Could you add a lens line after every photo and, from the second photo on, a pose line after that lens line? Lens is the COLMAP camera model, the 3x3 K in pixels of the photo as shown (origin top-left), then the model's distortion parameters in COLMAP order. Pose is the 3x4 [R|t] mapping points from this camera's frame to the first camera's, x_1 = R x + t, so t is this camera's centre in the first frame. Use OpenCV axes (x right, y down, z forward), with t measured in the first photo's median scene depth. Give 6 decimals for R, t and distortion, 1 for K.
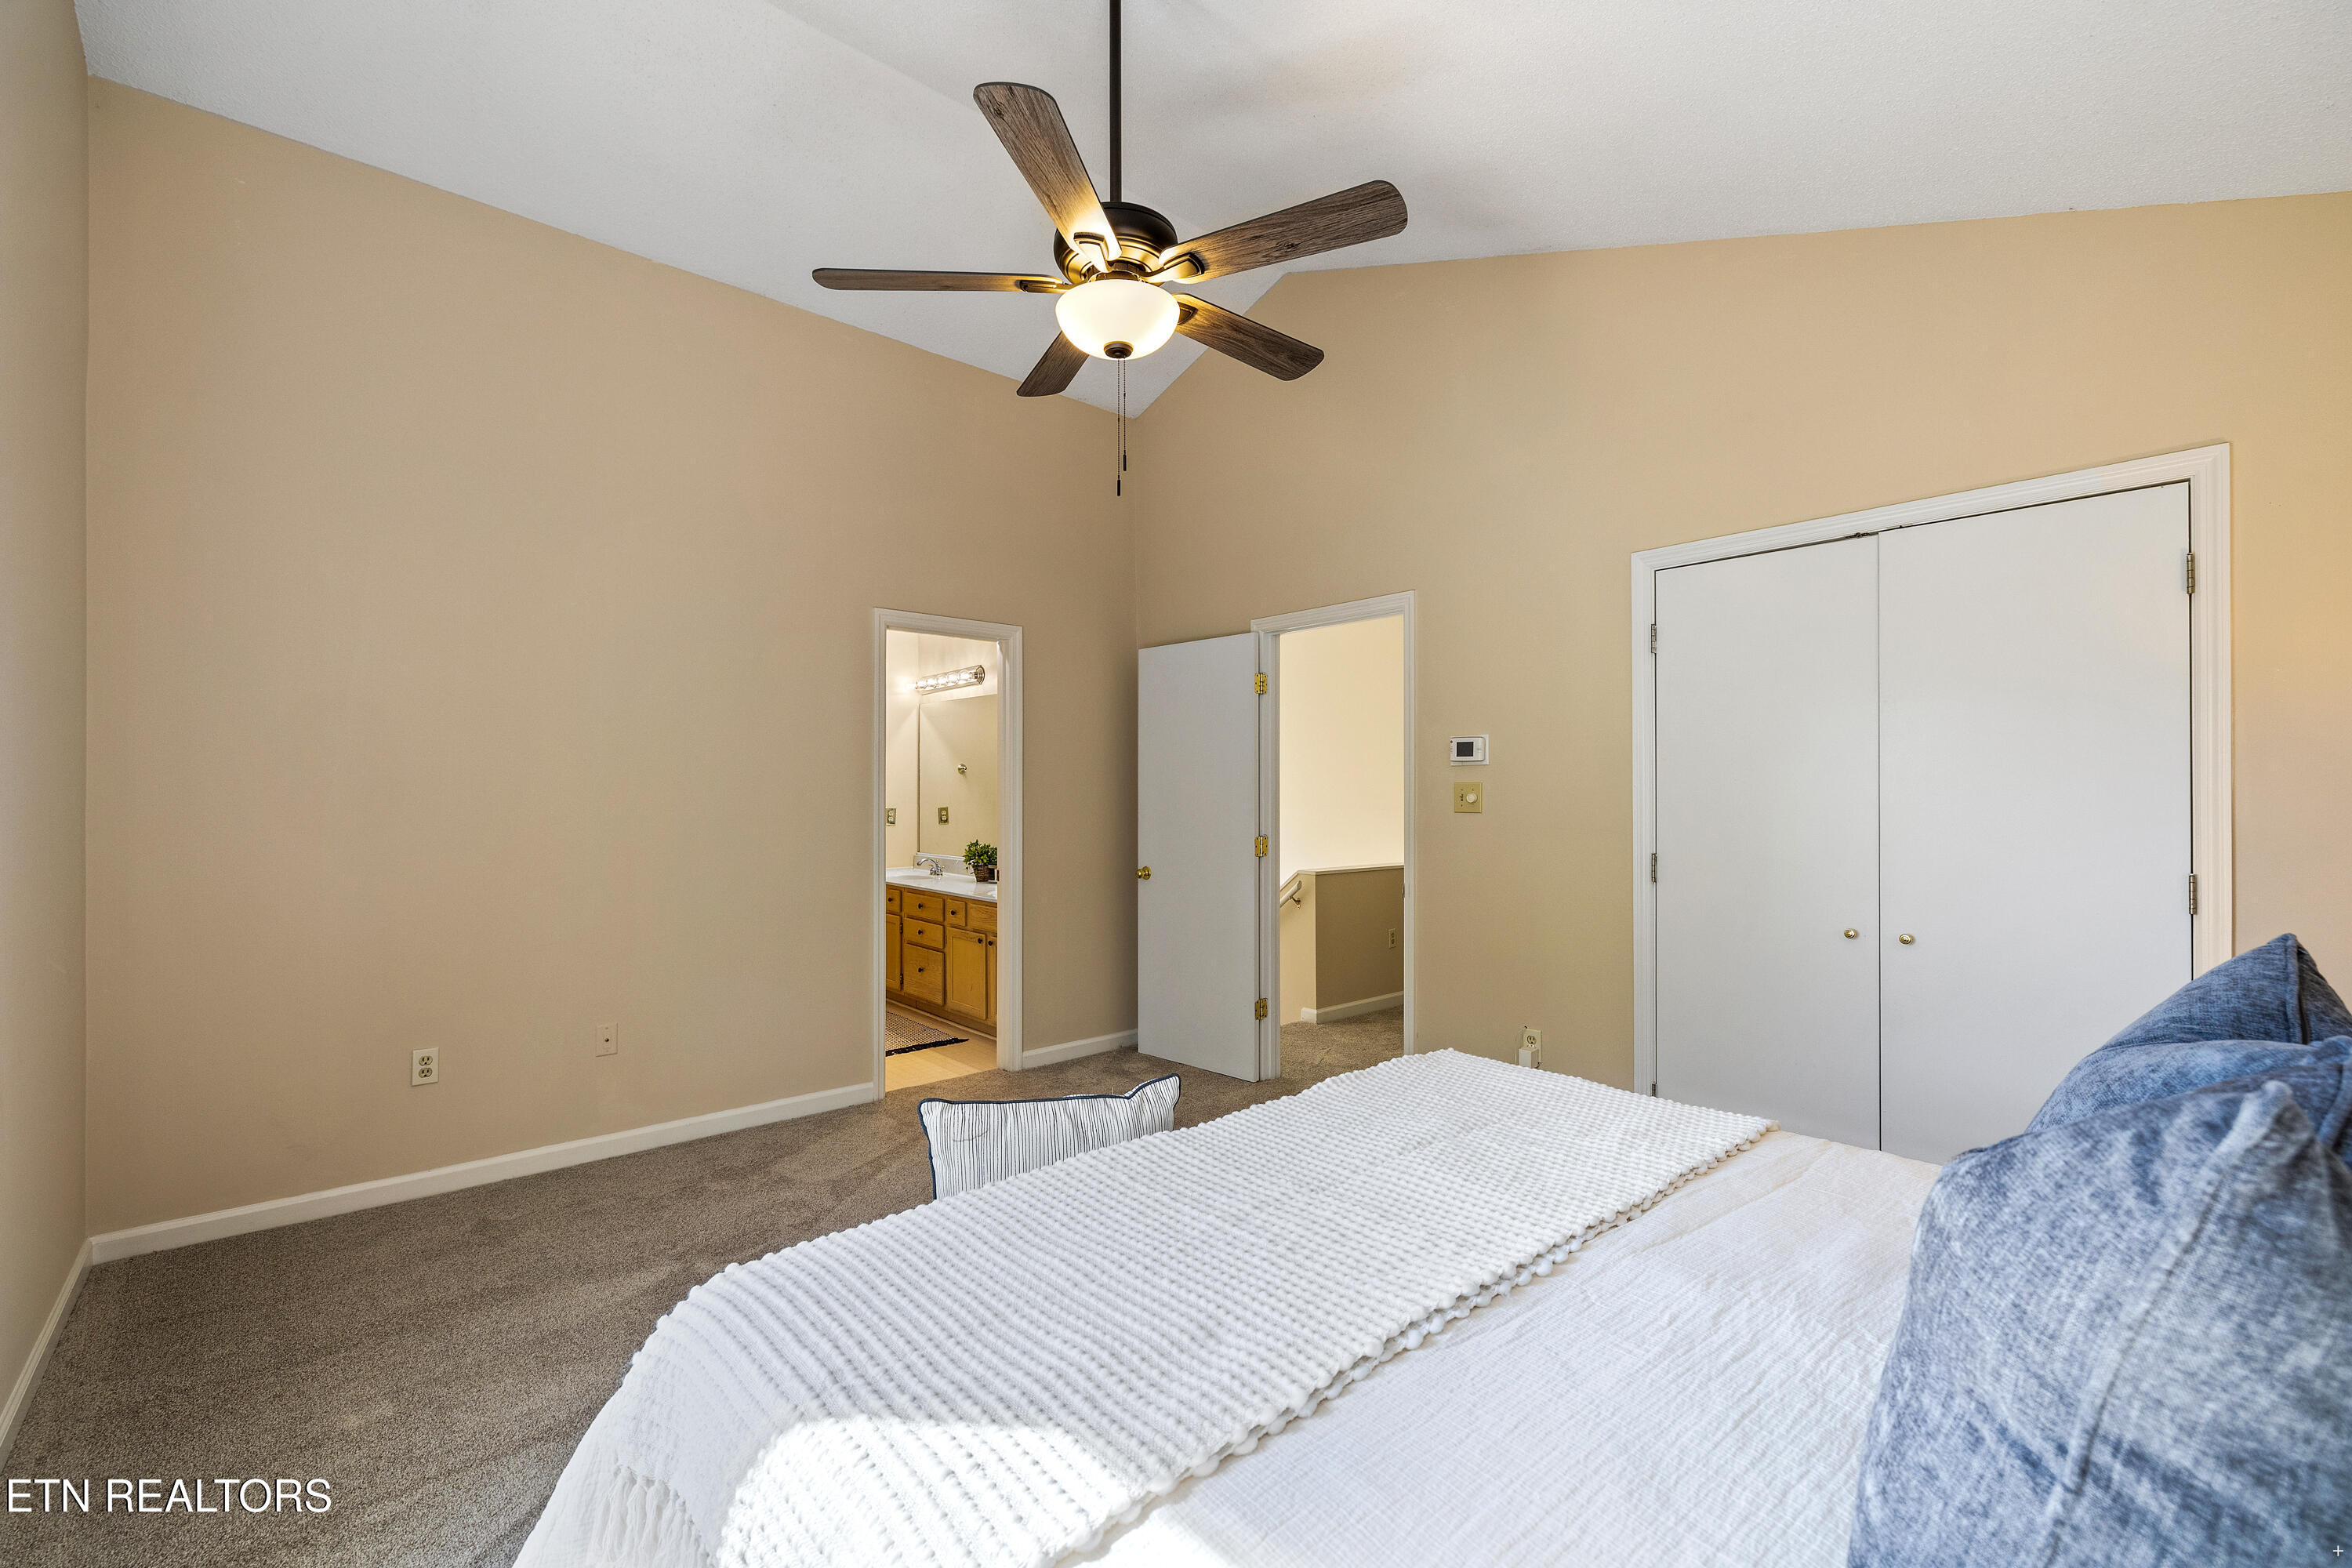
lens RADIAL K [[1001.6, 0, 1181.9], [0, 1001.6, 791.9], [0, 0, 1]] dist [-0.001234, -0.000023]
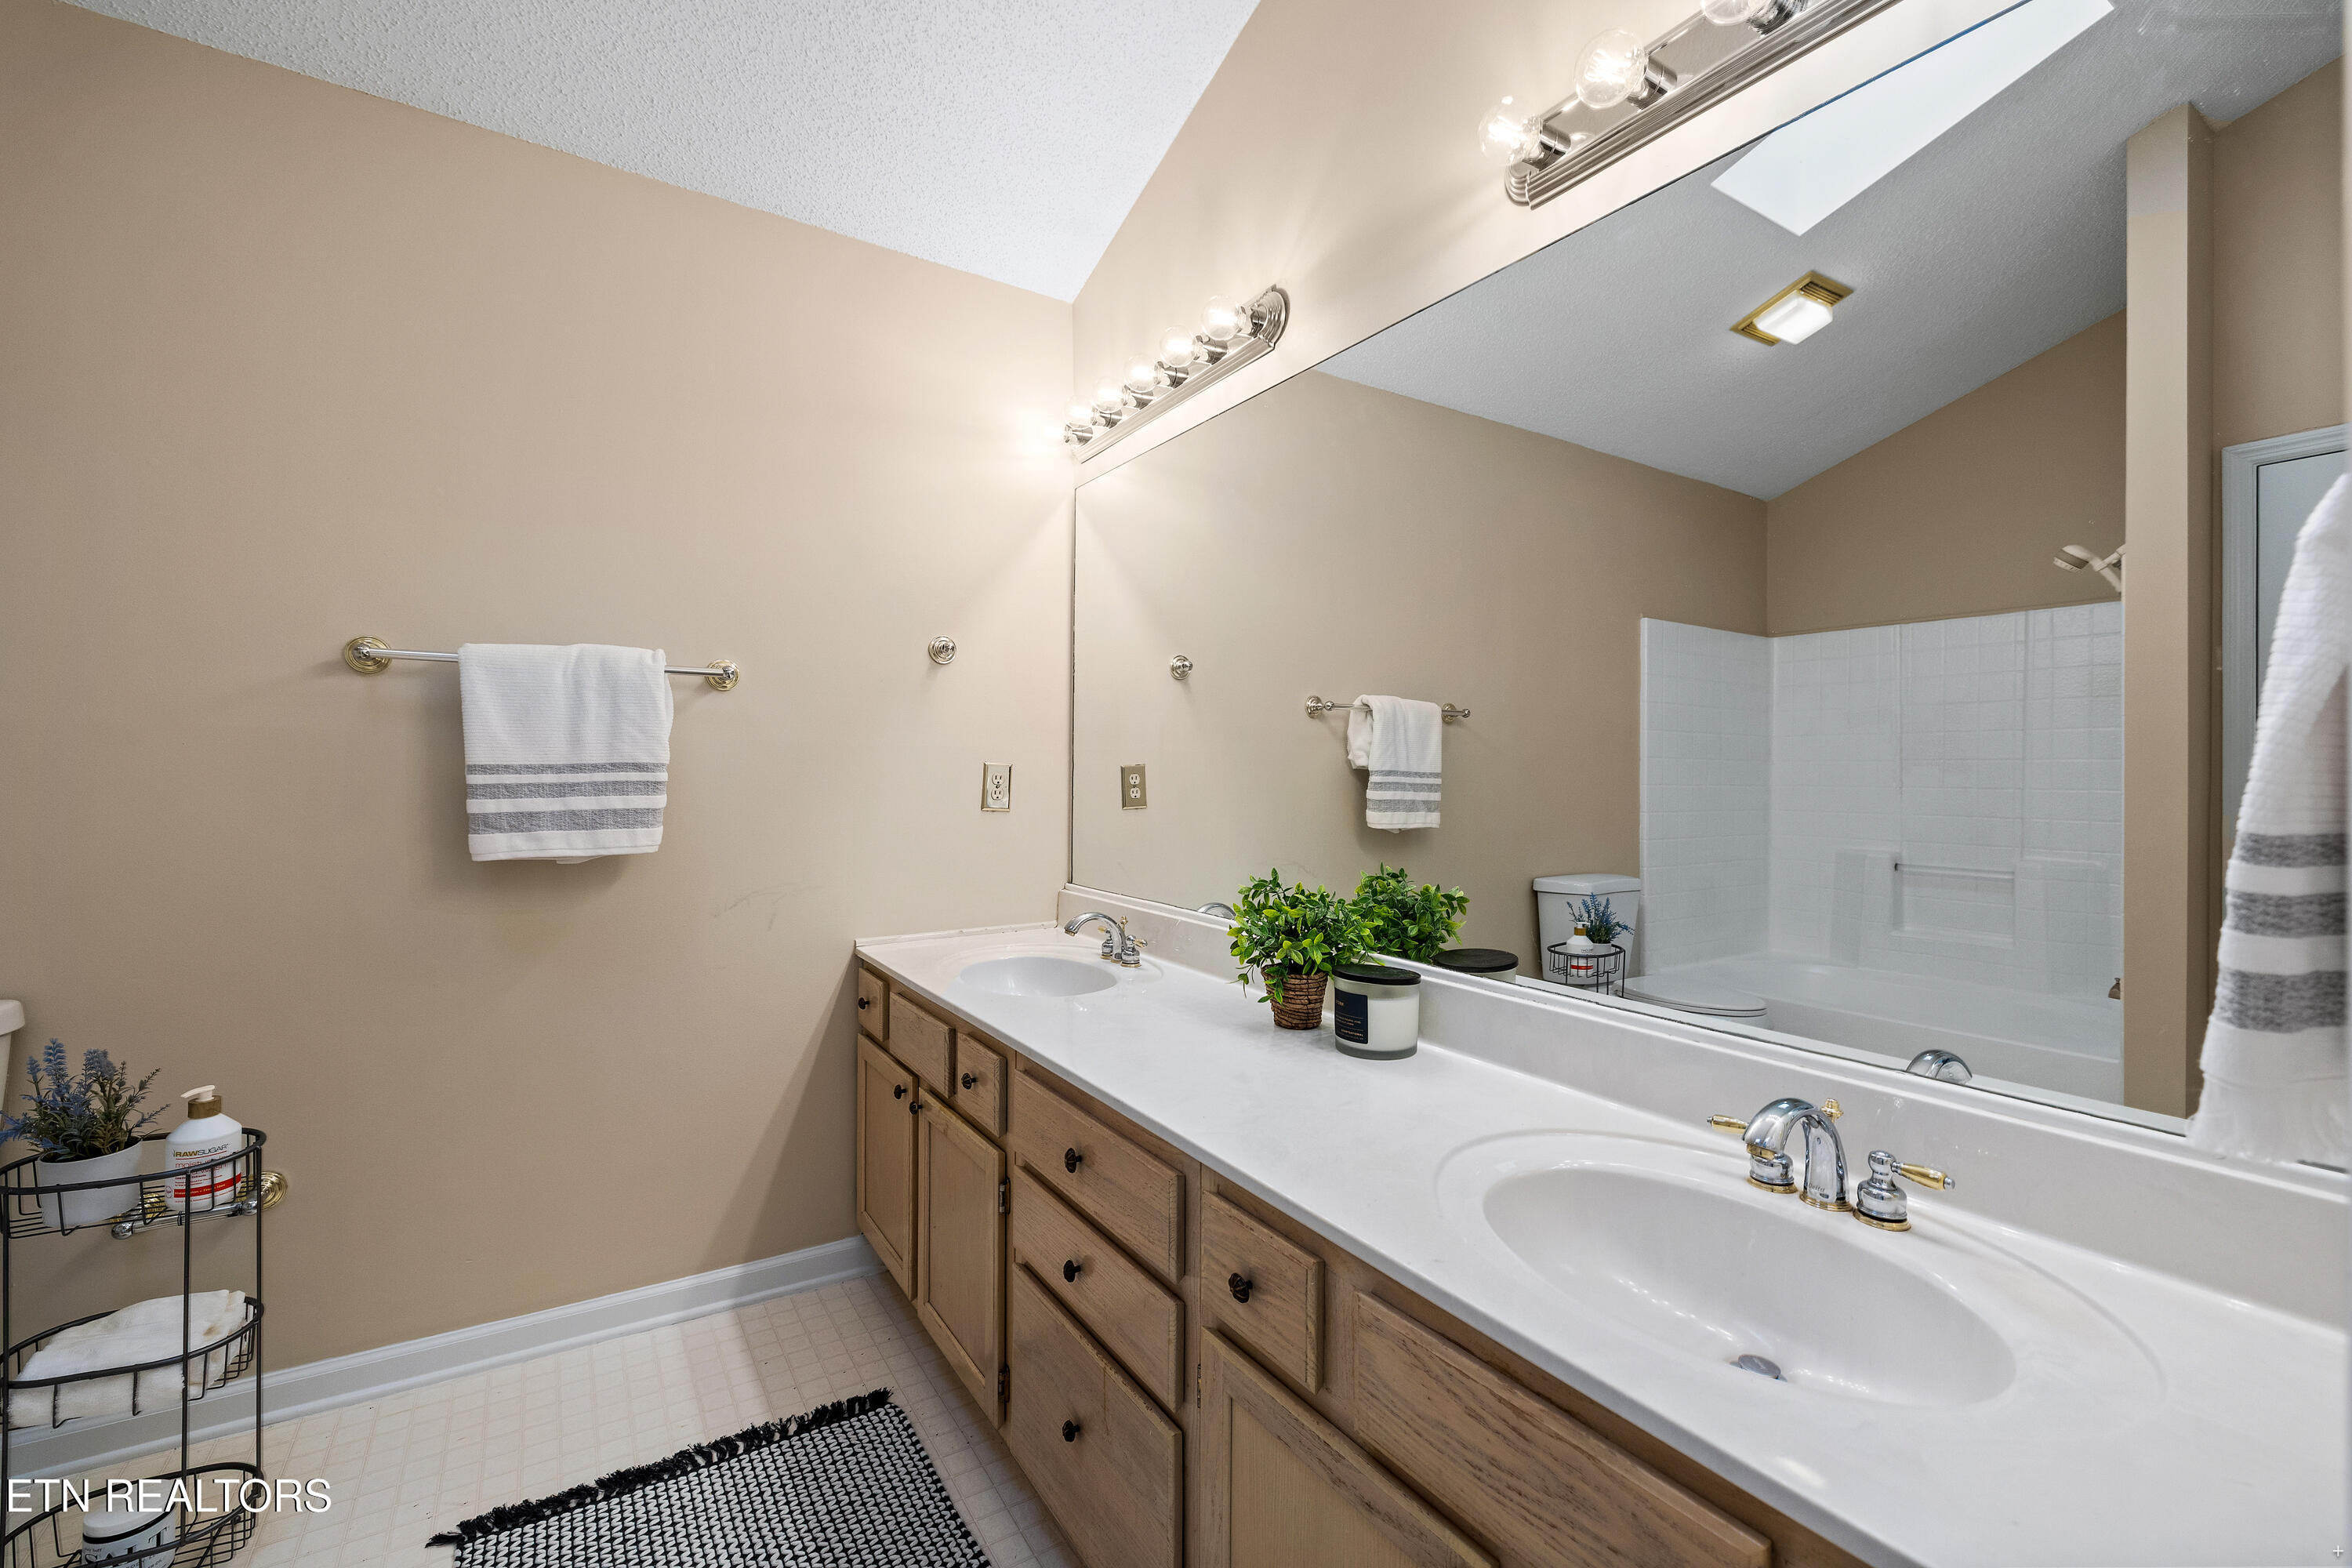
lens RADIAL K [[1001.6, 0, 1173.0], [0, 1001.6, 777.1], [0, 0, 1]] dist [-0.001234, -0.000023]
pose [[0.987253, 0.006616, -0.159021, -0.181779], [-0.005880, 0.999970, 0.005099, 0.020146], [0.159050, -0.004099, 0.987262, 0.696576]]
